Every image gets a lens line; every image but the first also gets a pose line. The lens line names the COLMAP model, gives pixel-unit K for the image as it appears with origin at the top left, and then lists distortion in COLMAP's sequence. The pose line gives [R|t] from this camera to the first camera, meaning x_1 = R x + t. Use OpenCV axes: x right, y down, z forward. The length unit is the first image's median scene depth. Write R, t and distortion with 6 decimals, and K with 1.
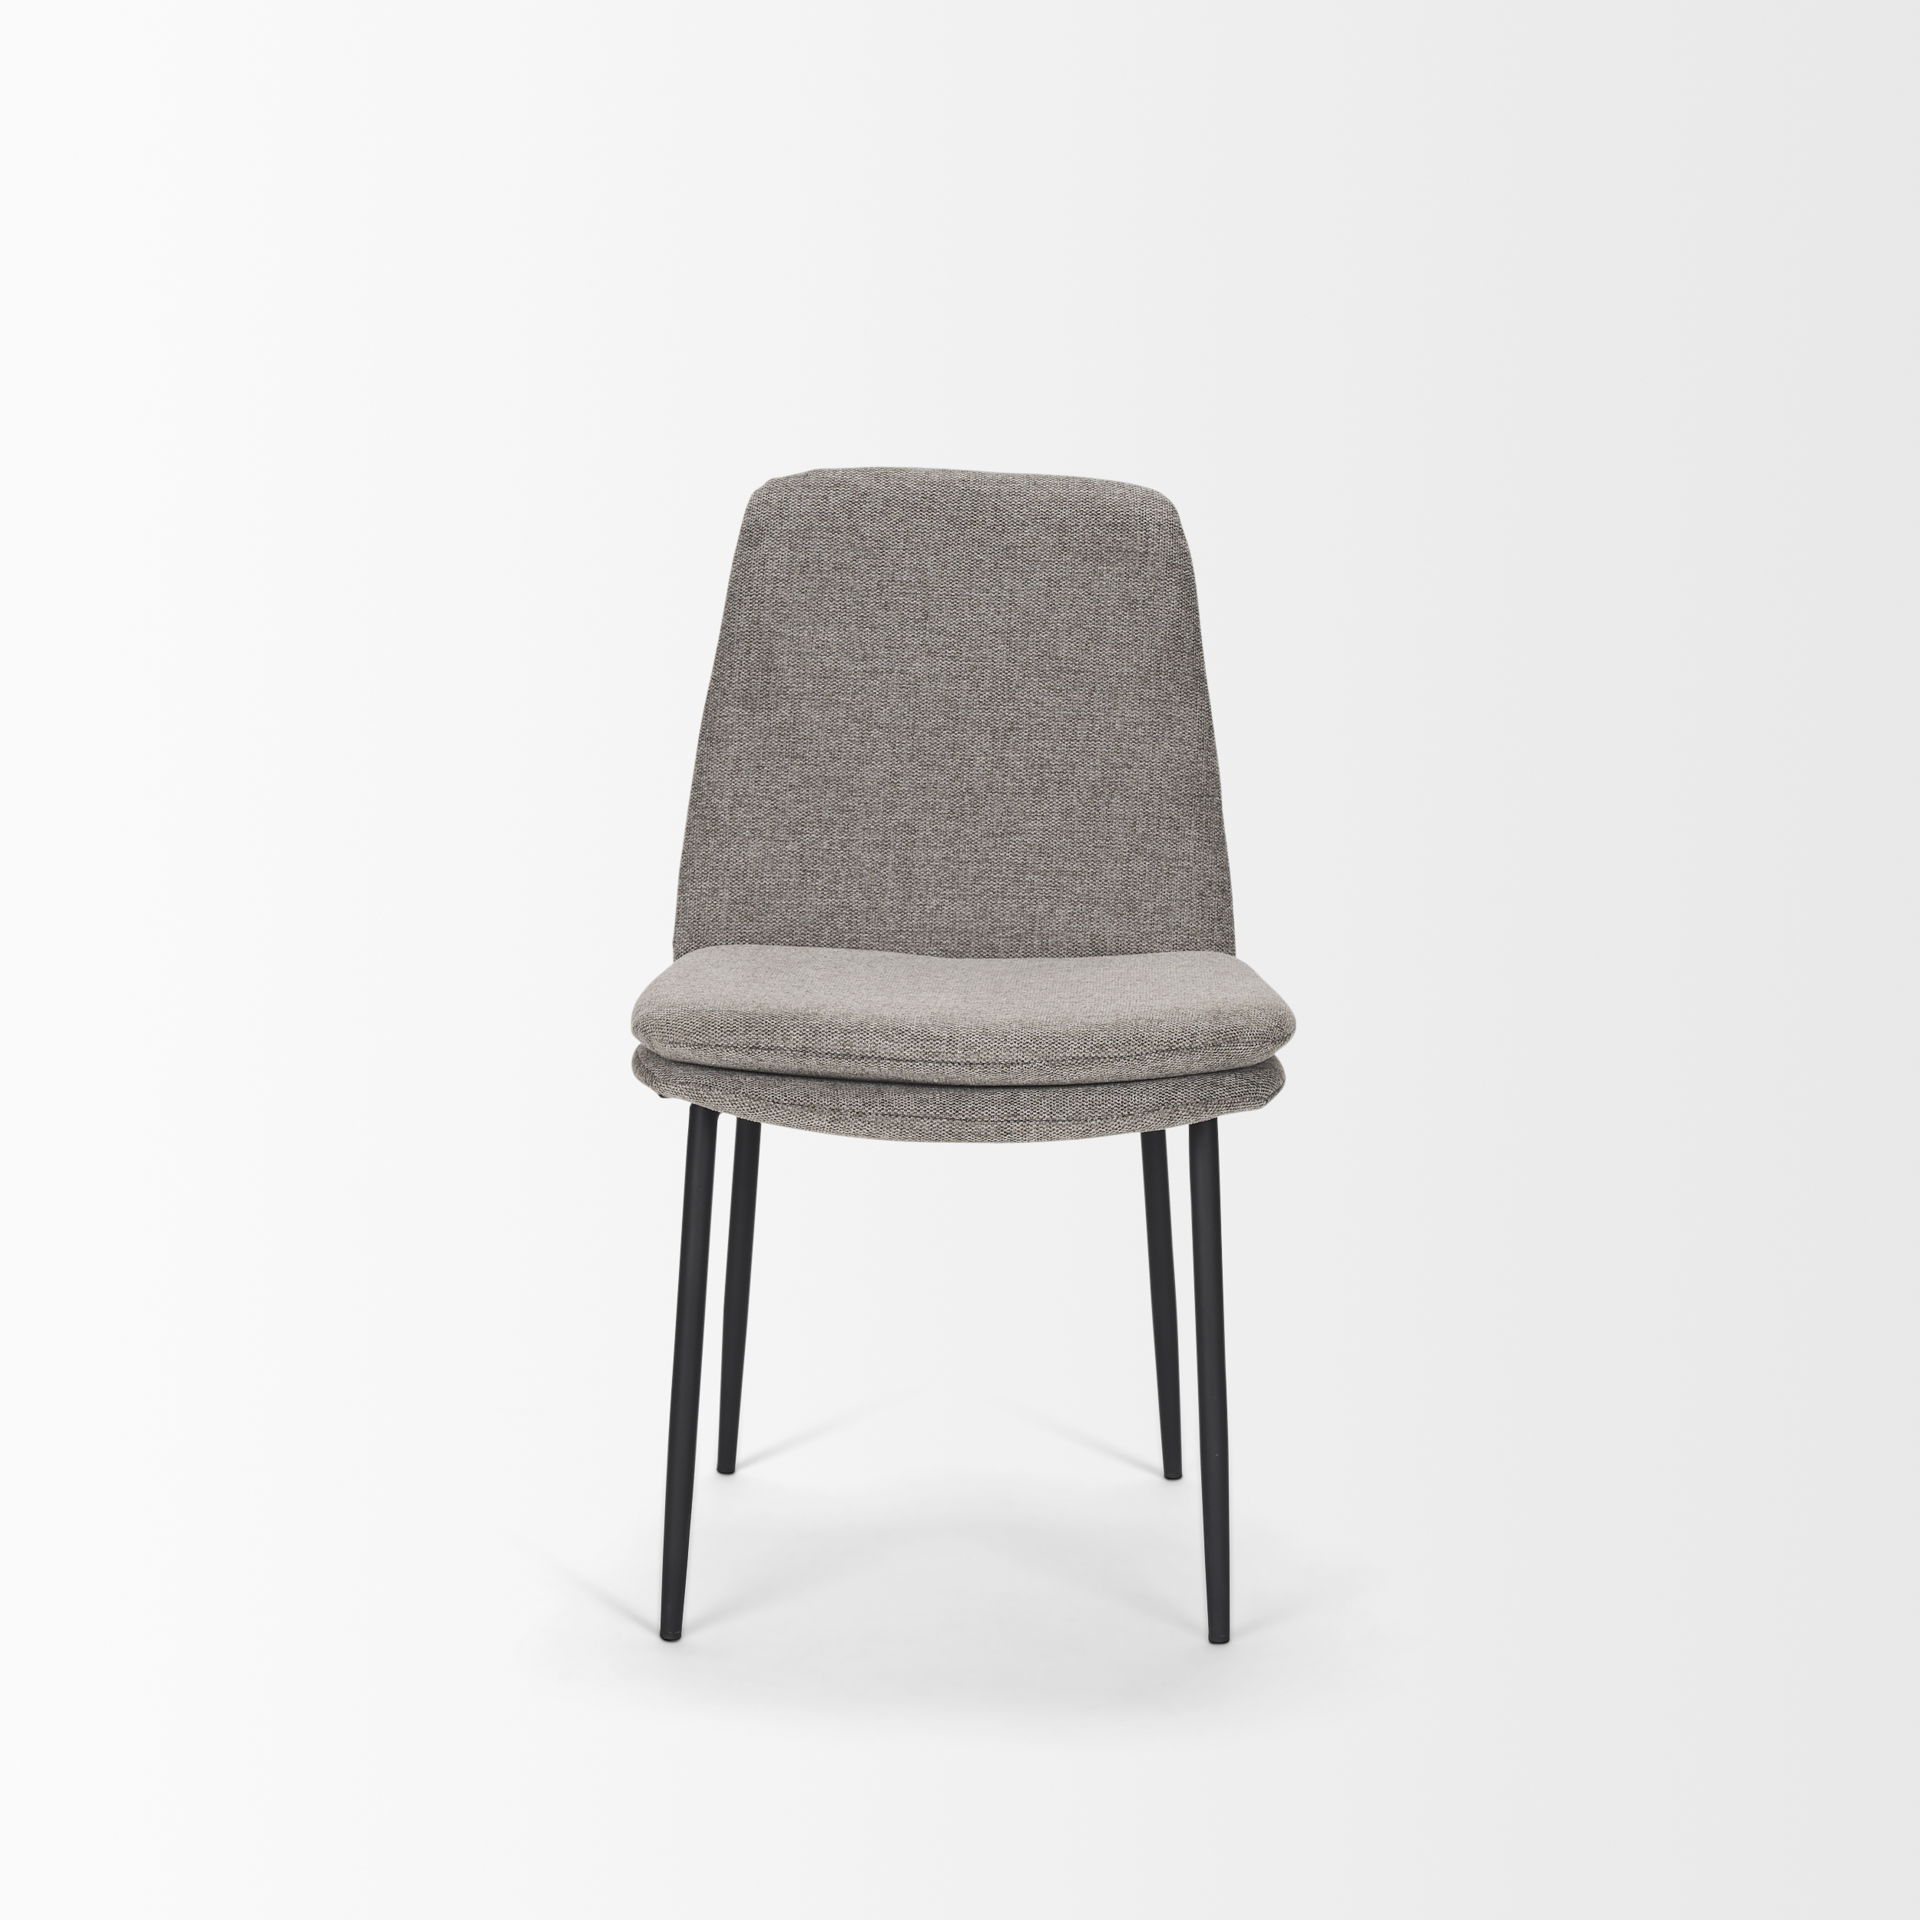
lens RADIAL K [[4823.9, 0, 960.0], [0, 4823.9, 960.0], [0, 0, 1]] dist [0.647125, 0.159917]
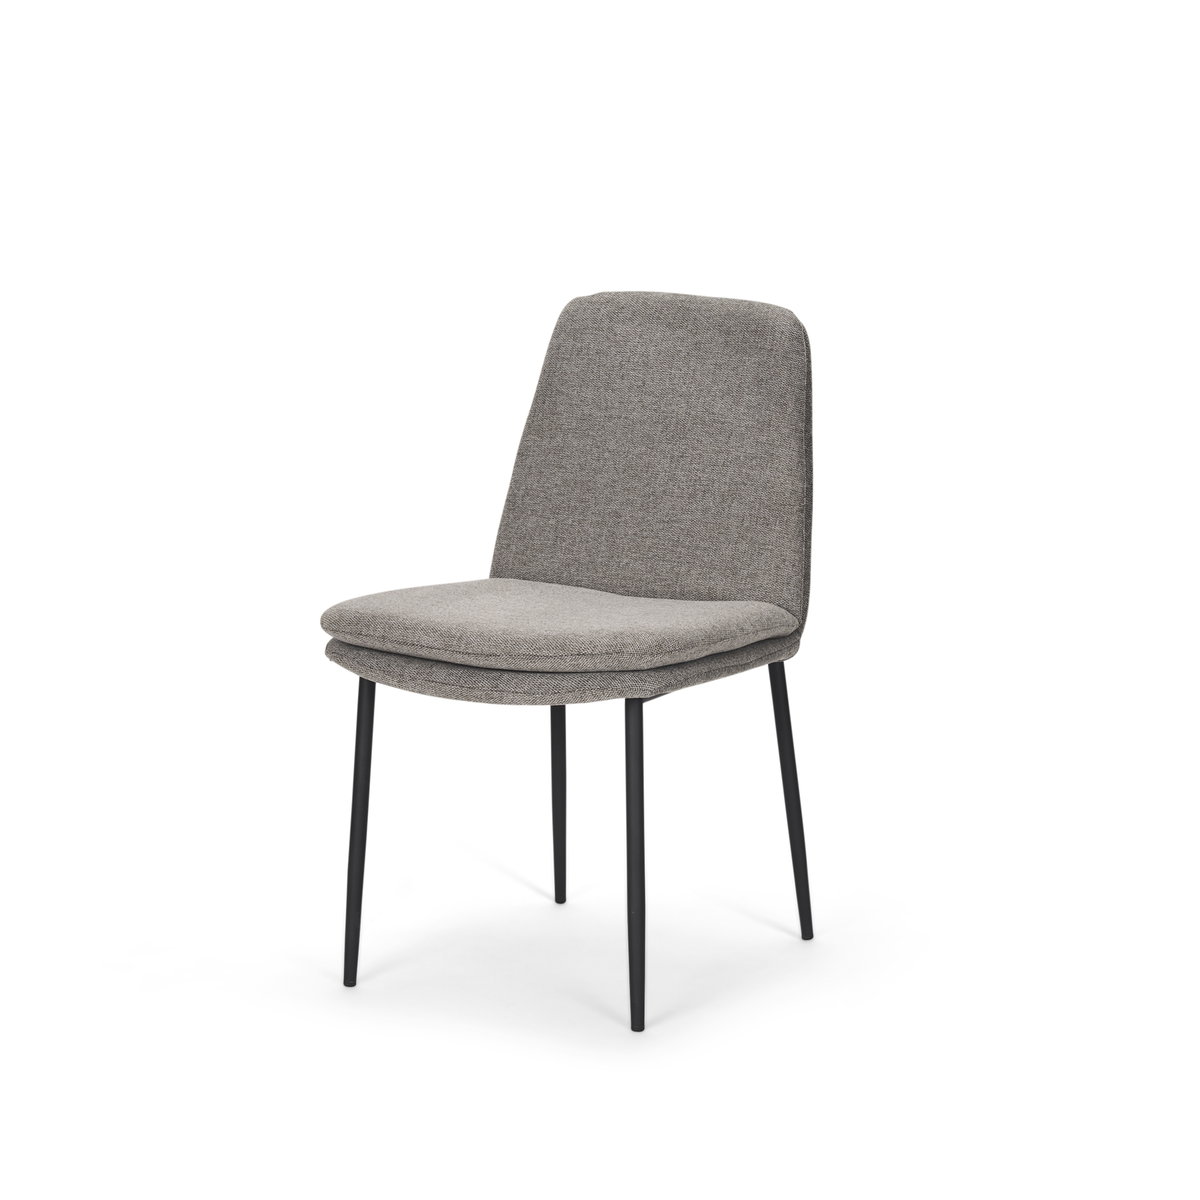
lens RADIAL K [[3014.9, 0, 600.0], [0, 3014.9, 600.0], [0, 0, 1]] dist [0.647125, 0.159917]
pose [[0.898710, 0.070515, -0.432837, 0.423678], [-0.072379, 0.997303, 0.012192, -0.010649], [0.432529, 0.020372, 0.901390, 0.087139]]
